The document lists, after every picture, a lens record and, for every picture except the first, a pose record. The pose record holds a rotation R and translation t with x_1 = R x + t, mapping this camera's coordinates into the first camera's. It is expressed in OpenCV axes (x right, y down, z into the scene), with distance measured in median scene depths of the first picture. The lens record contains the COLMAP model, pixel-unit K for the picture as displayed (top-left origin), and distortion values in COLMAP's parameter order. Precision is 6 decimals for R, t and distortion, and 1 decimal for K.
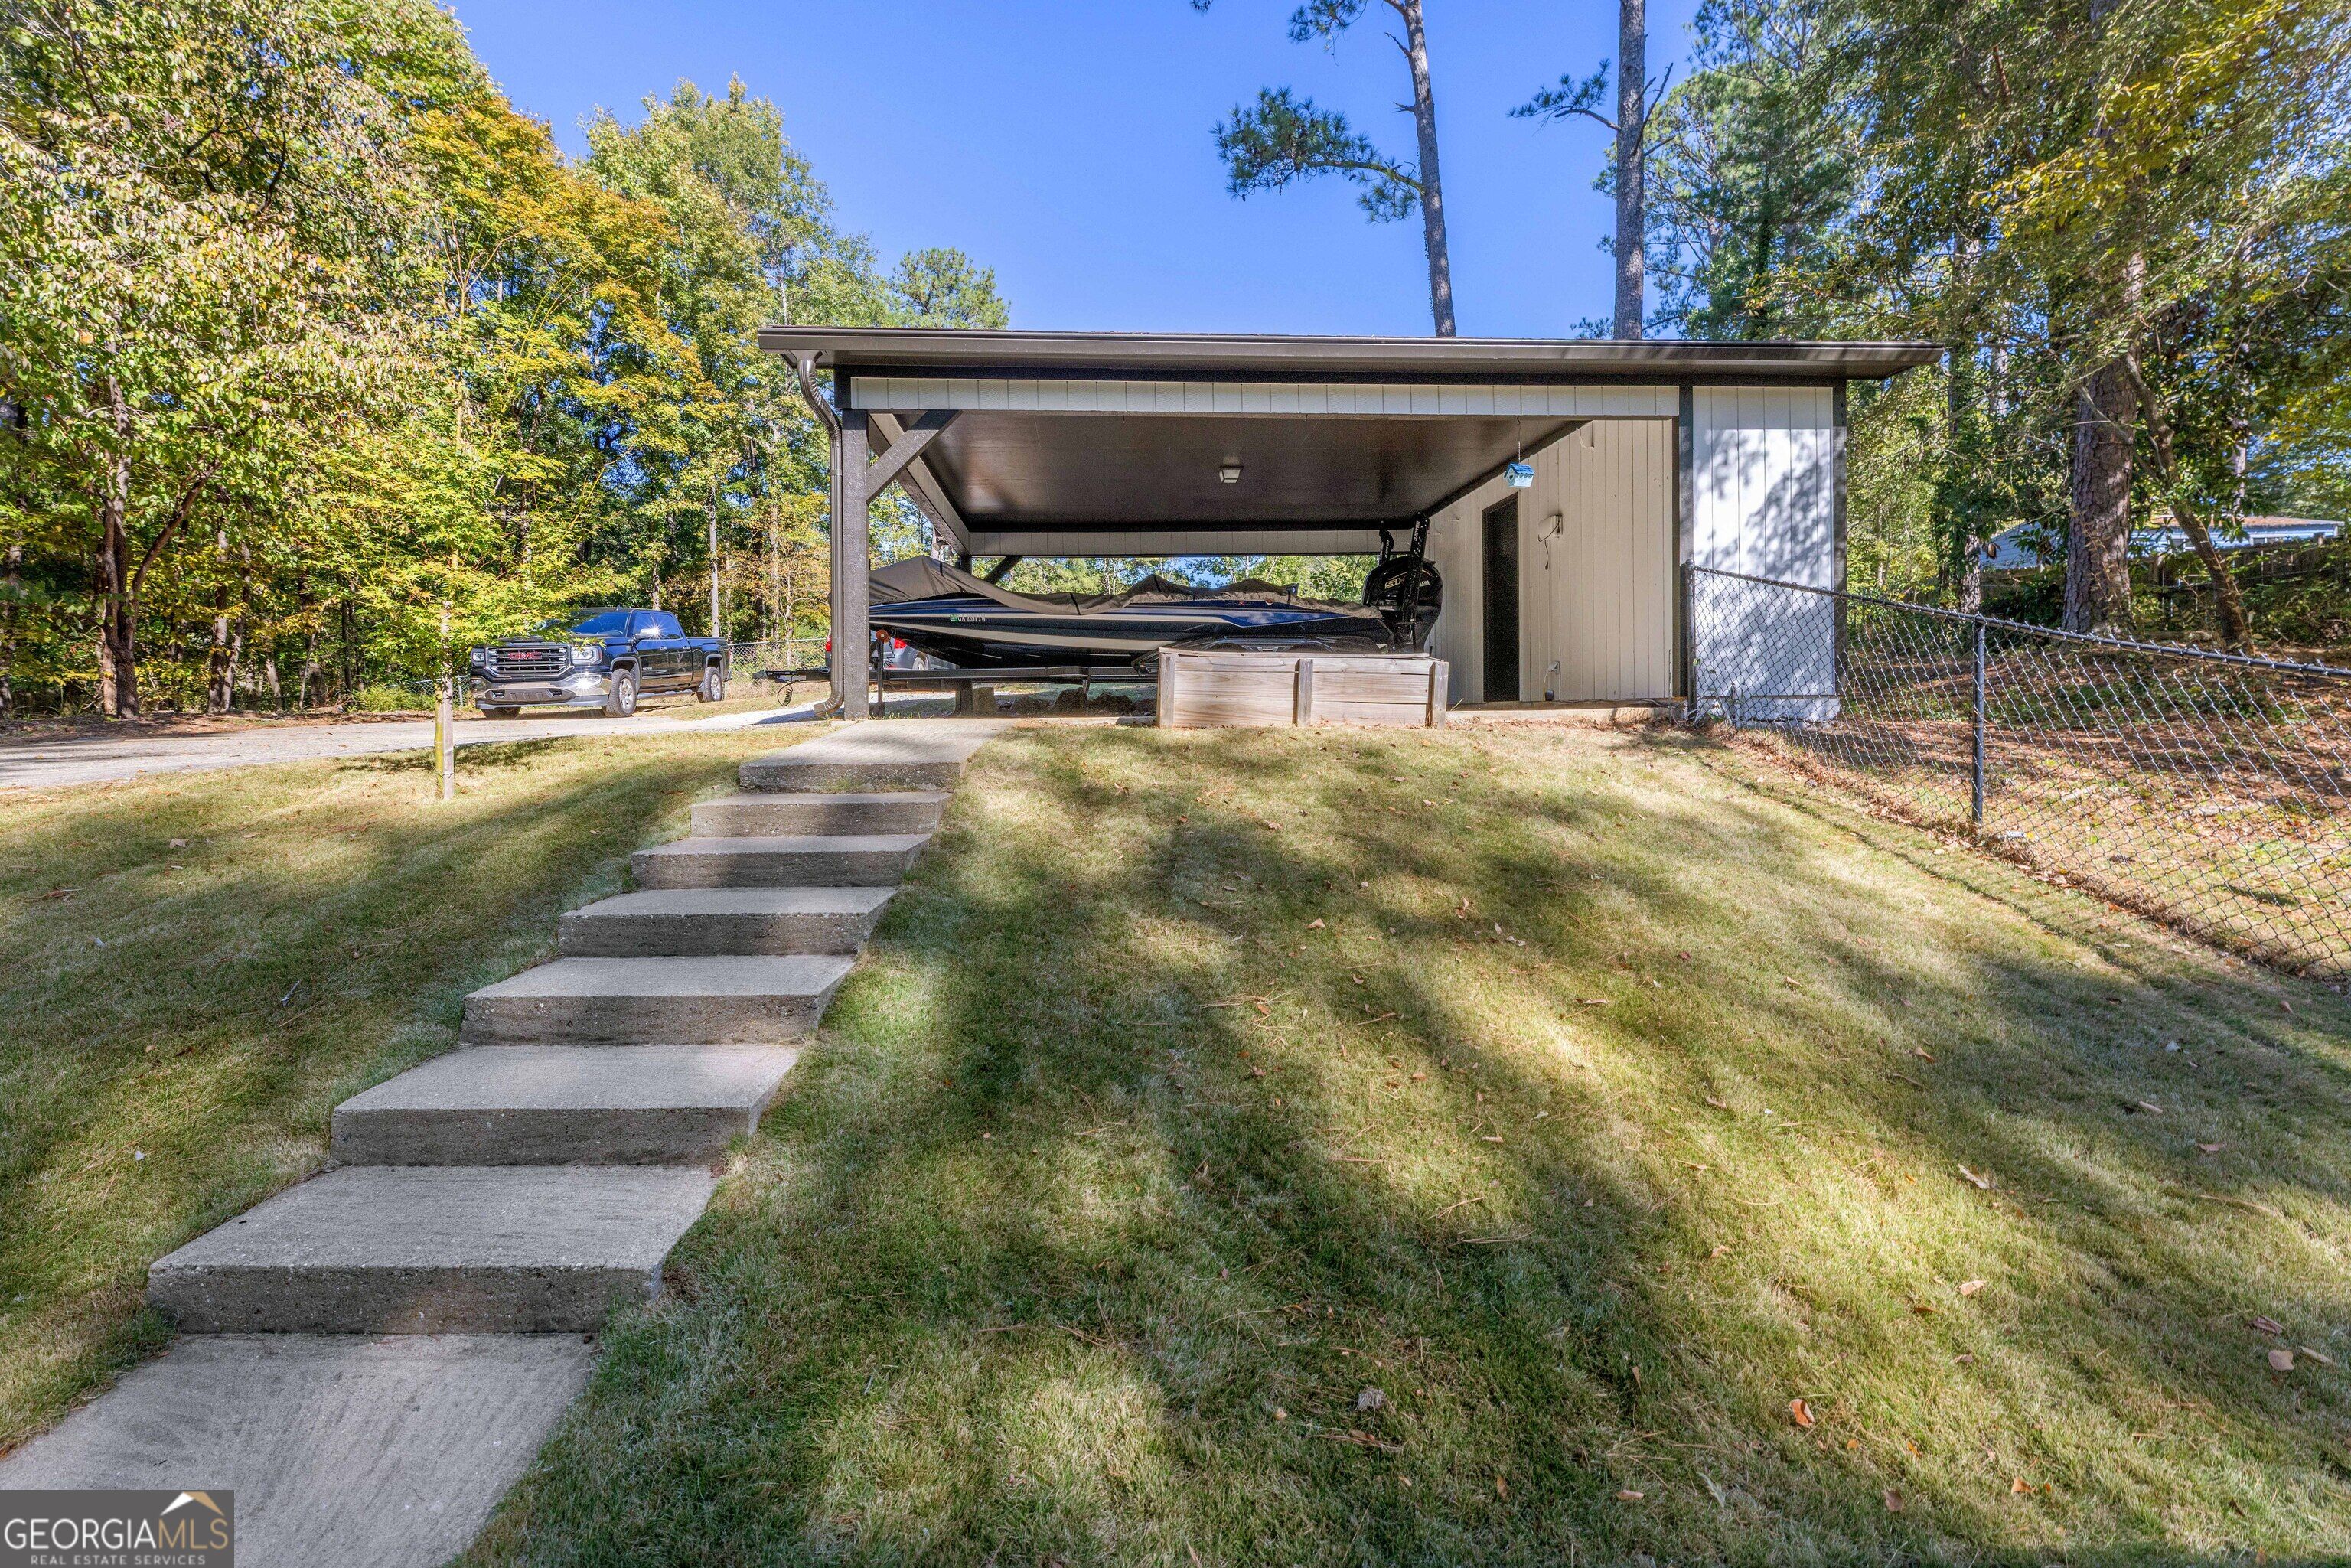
lens RADIAL K [[967.5, 0, 1177.7], [0, 967.5, 713.2], [0, 0, 1]] dist [-0.002772, 0.000115]
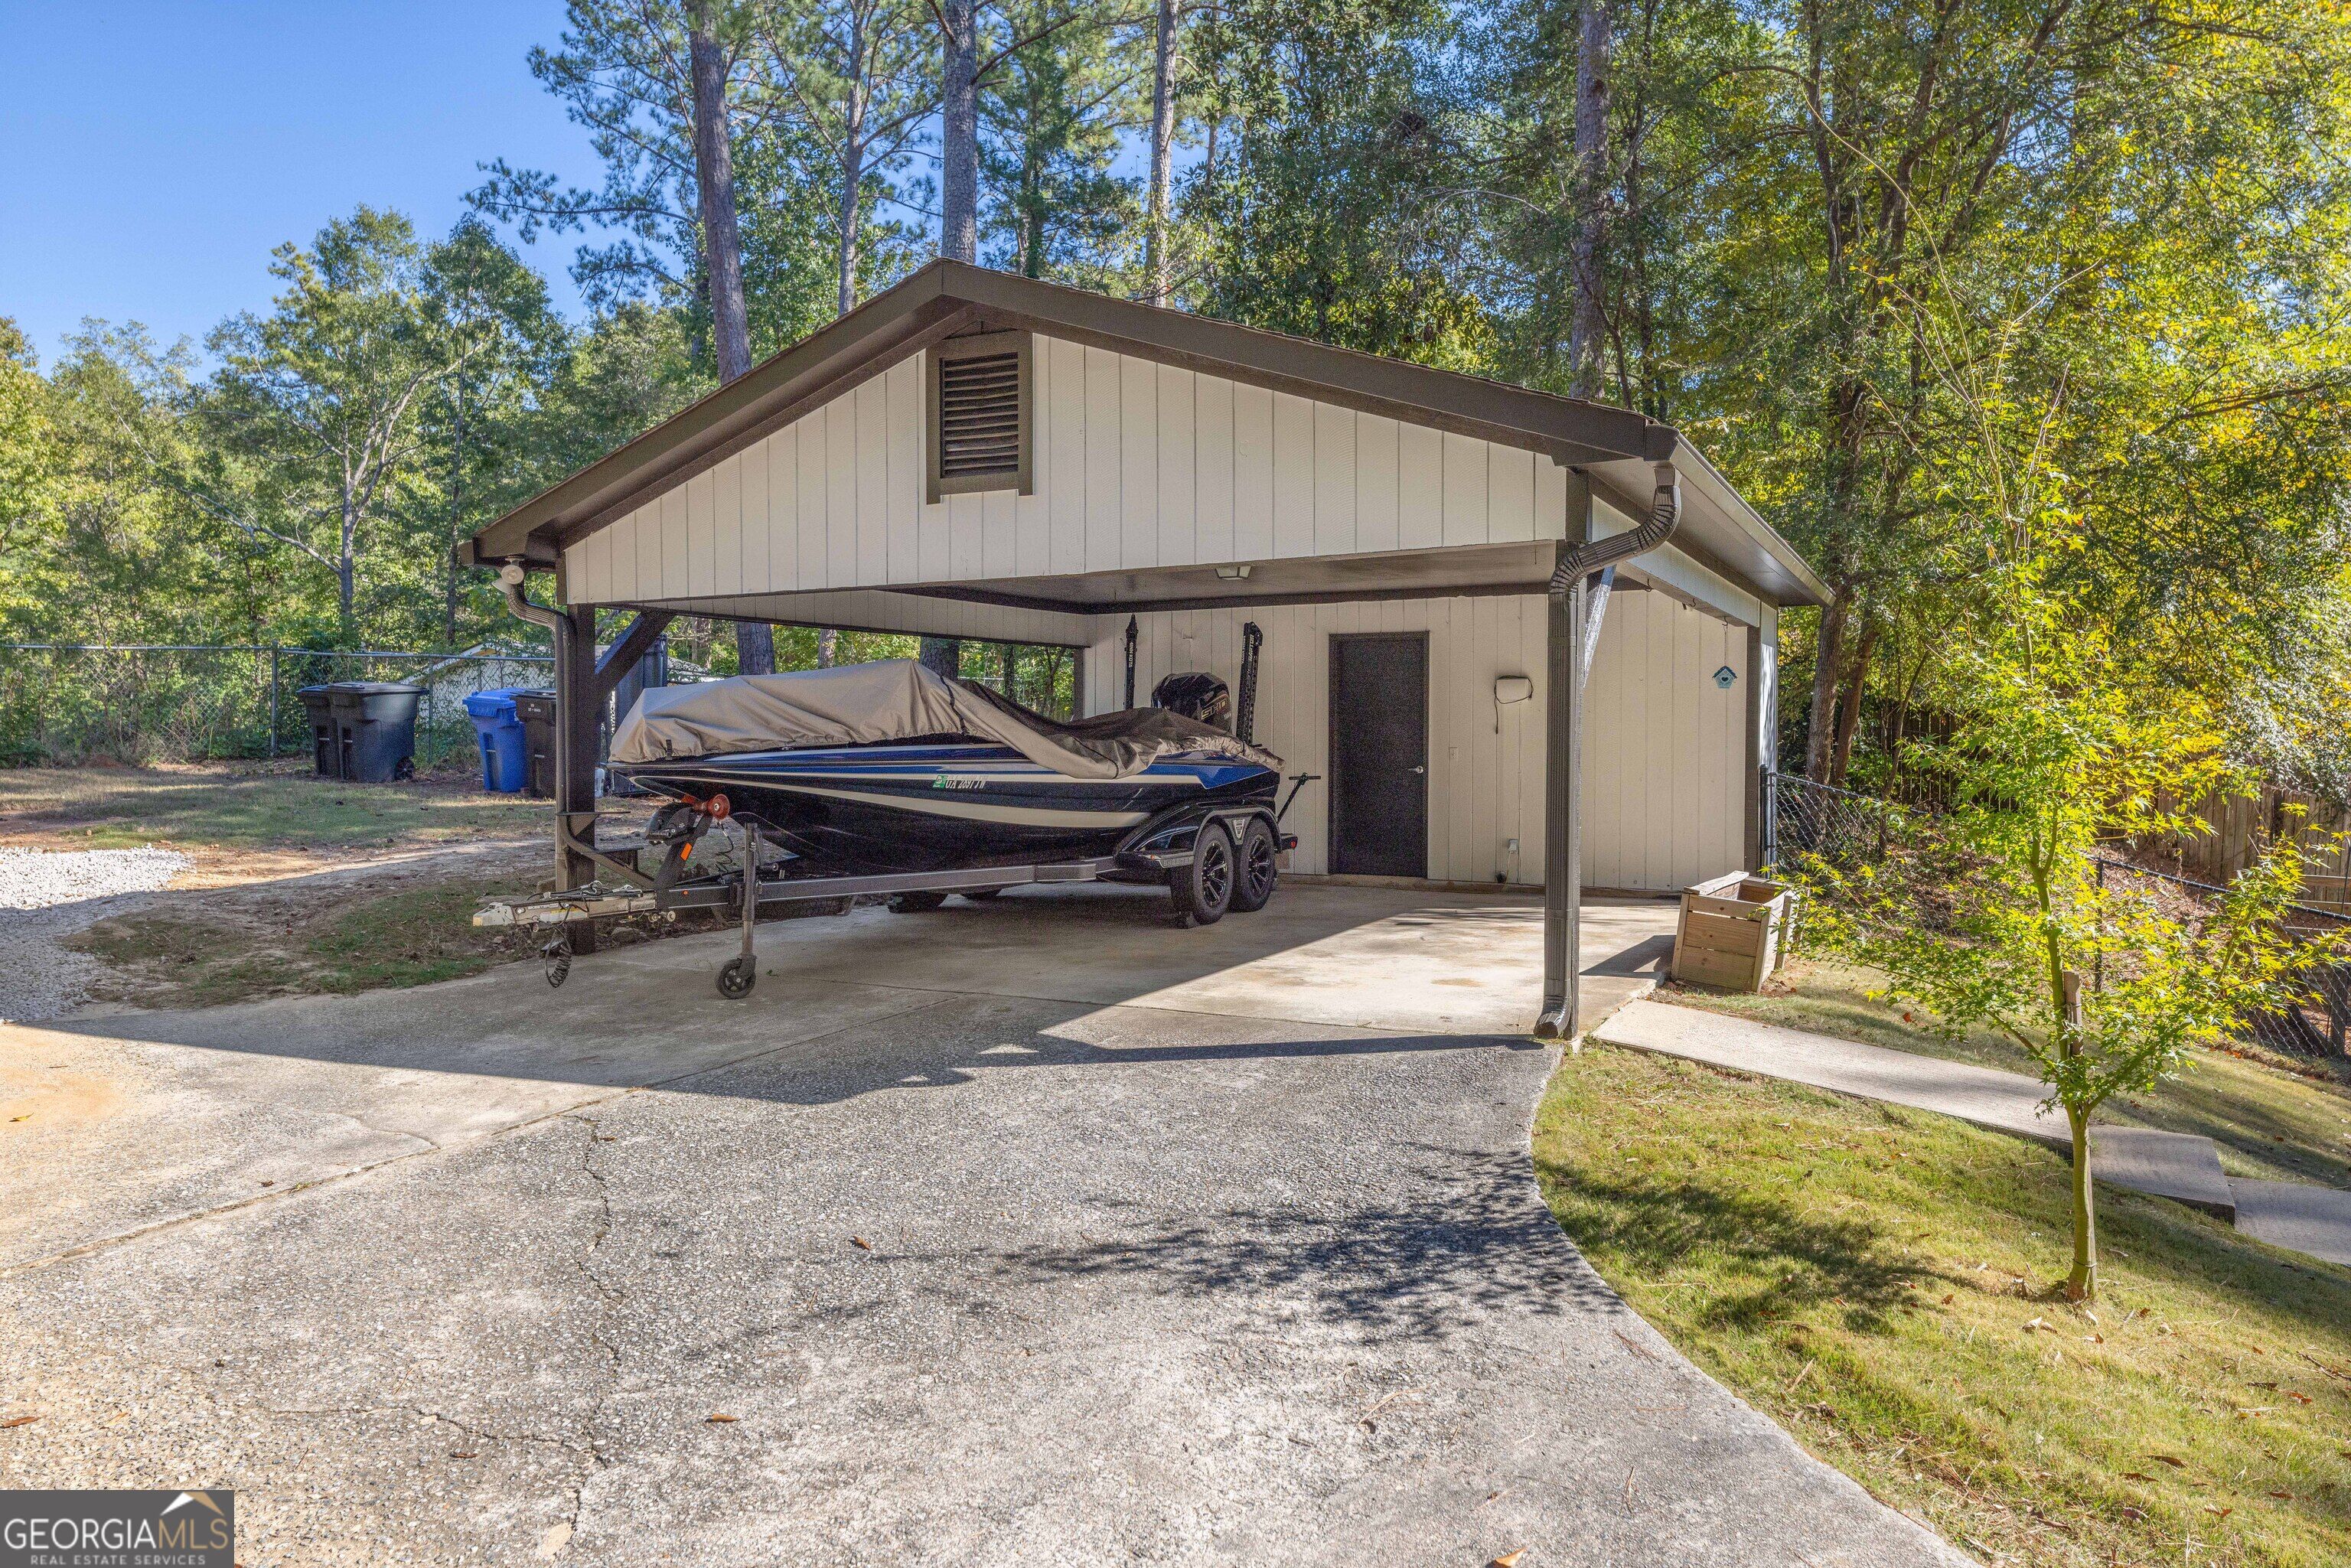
lens RADIAL K [[1528.8, 0, 1205.7], [0, 1528.8, 755.3], [0, 0, 1]] dist [0.002197, -0.004400]
pose [[0.524746, 0.008221, 0.851219, -1.220987], [-0.008966, 0.999951, -0.004130, -0.157331], [-0.851212, -0.005464, 0.524794, 0.637087]]
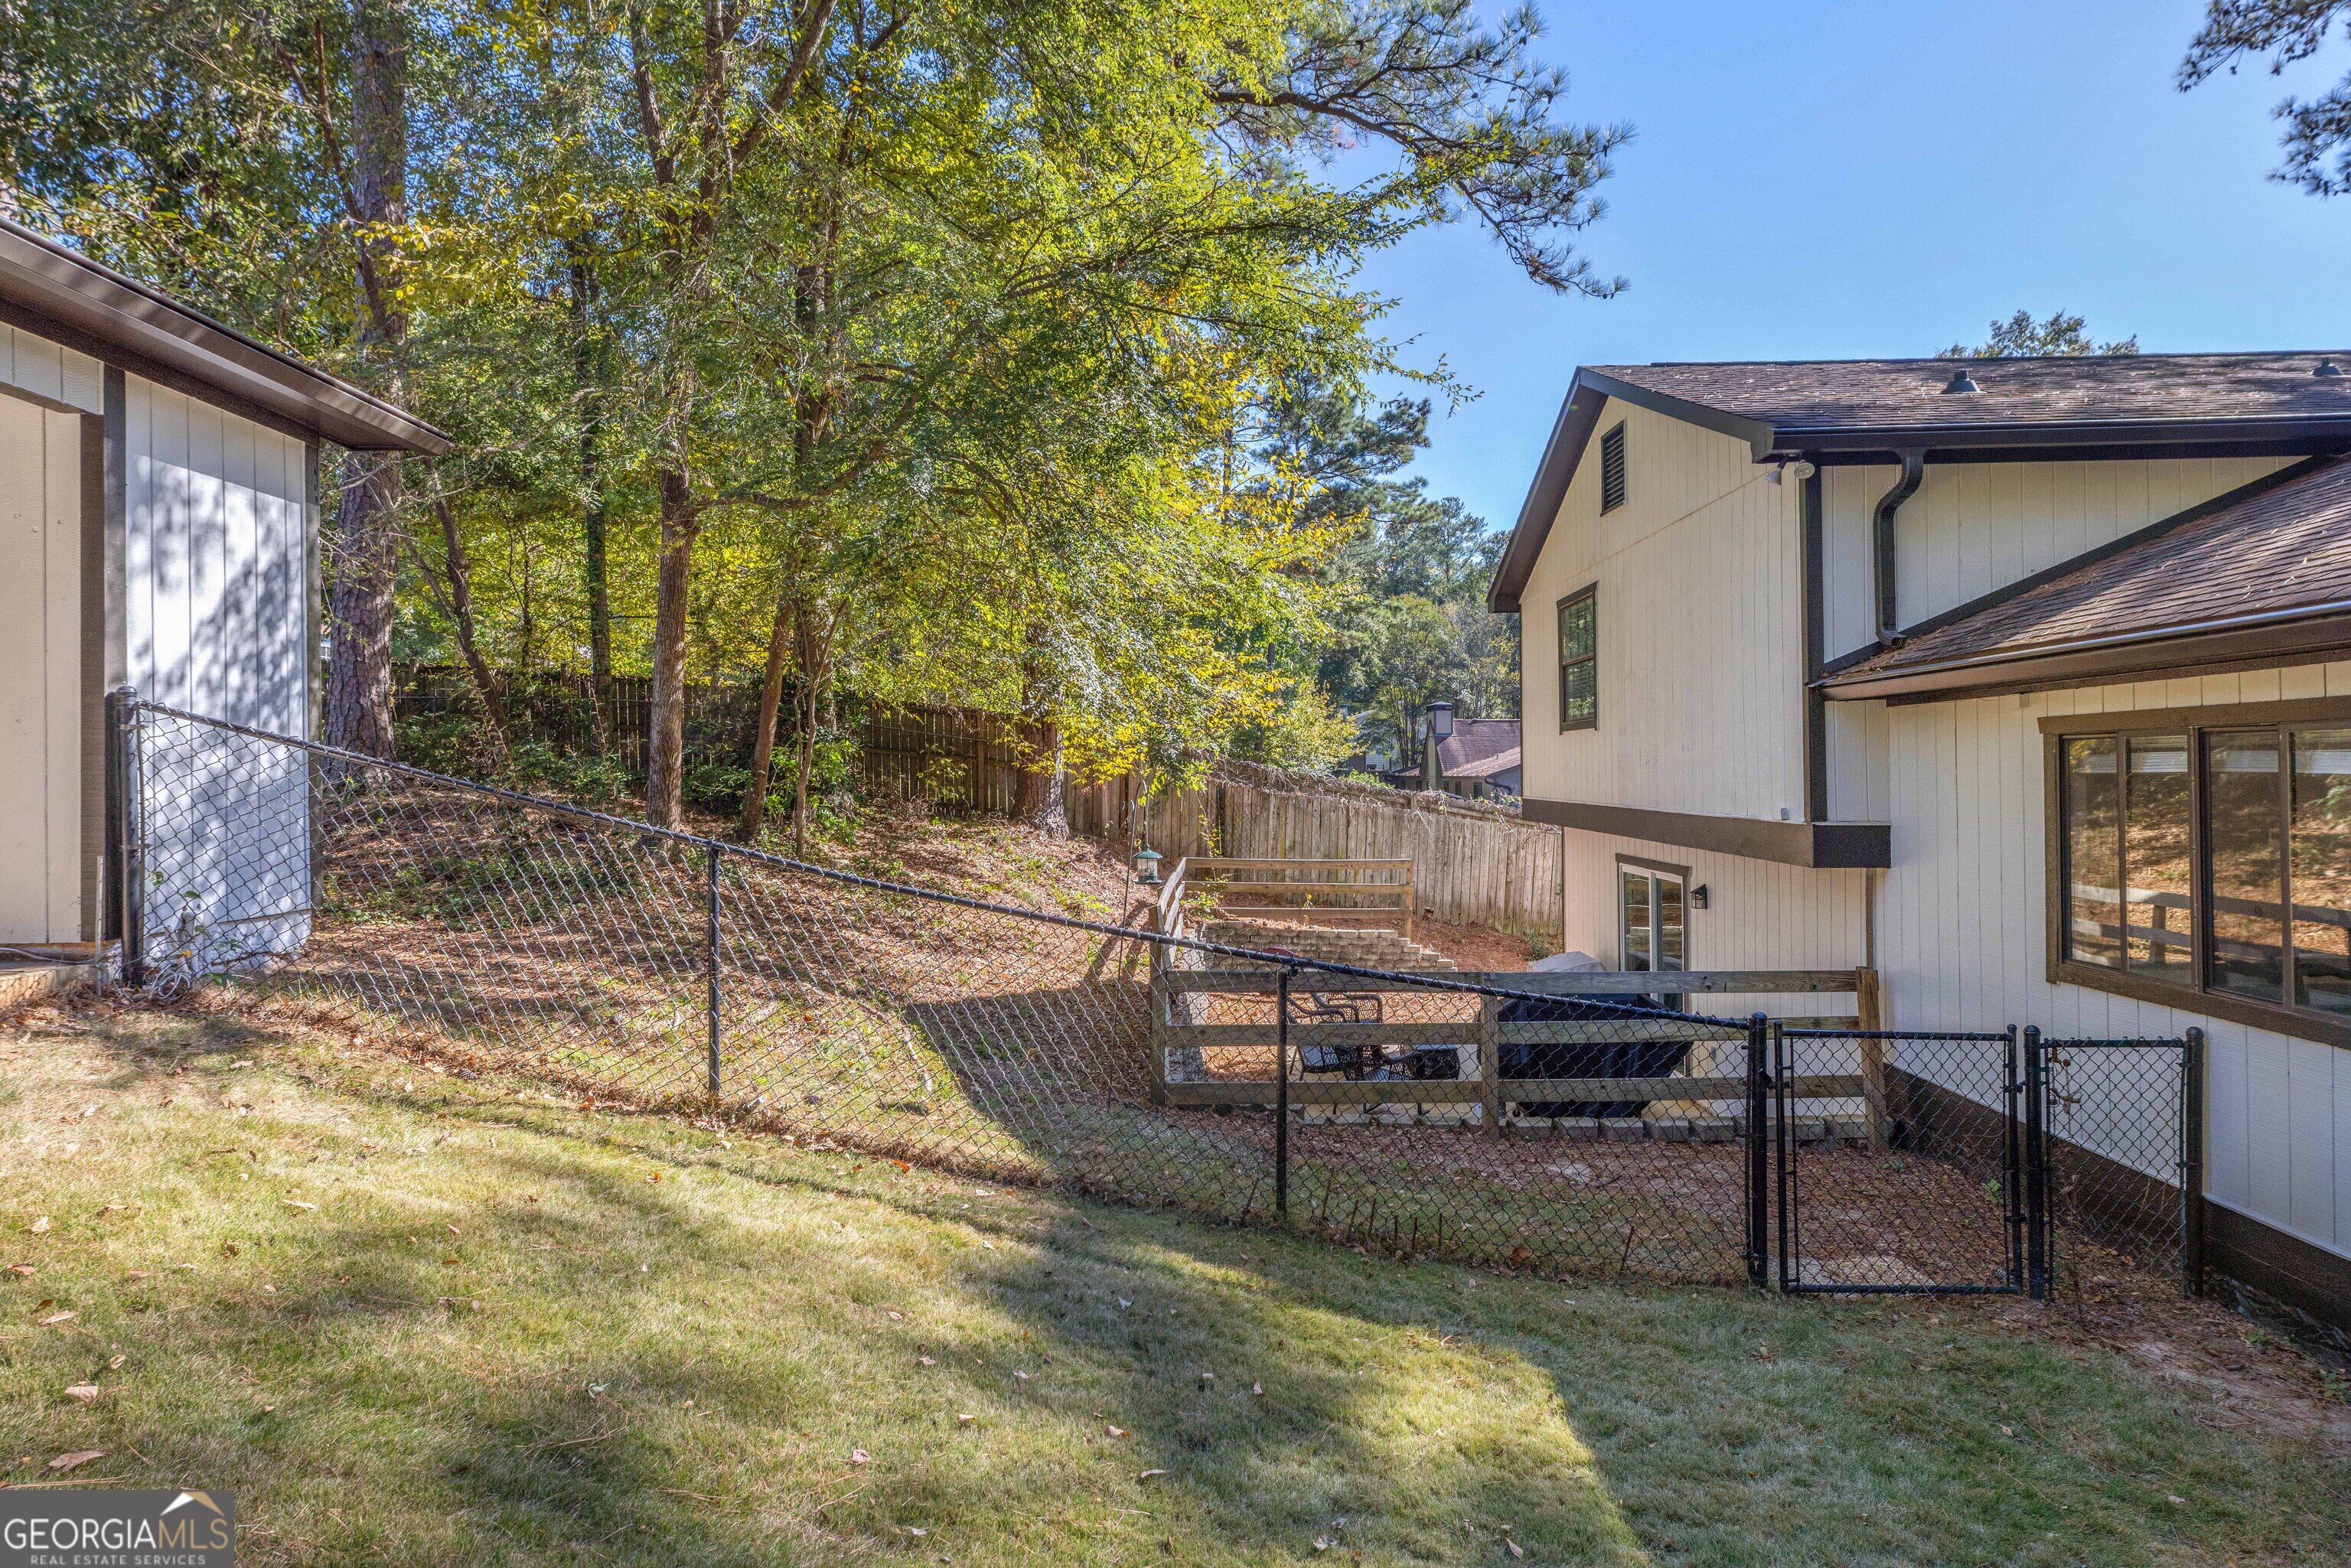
lens RADIAL K [[1233.0, 0, 1194.3], [0, 1233.0, 781.4], [0, 0, 1]] dist [-0.000825, -0.002213]
pose [[0.025331, 0.008487, 0.999643, -0.150531], [0.010681, 0.999905, -0.008760, -0.093616], [-0.999622, 0.010899, 0.025238, 0.370224]]
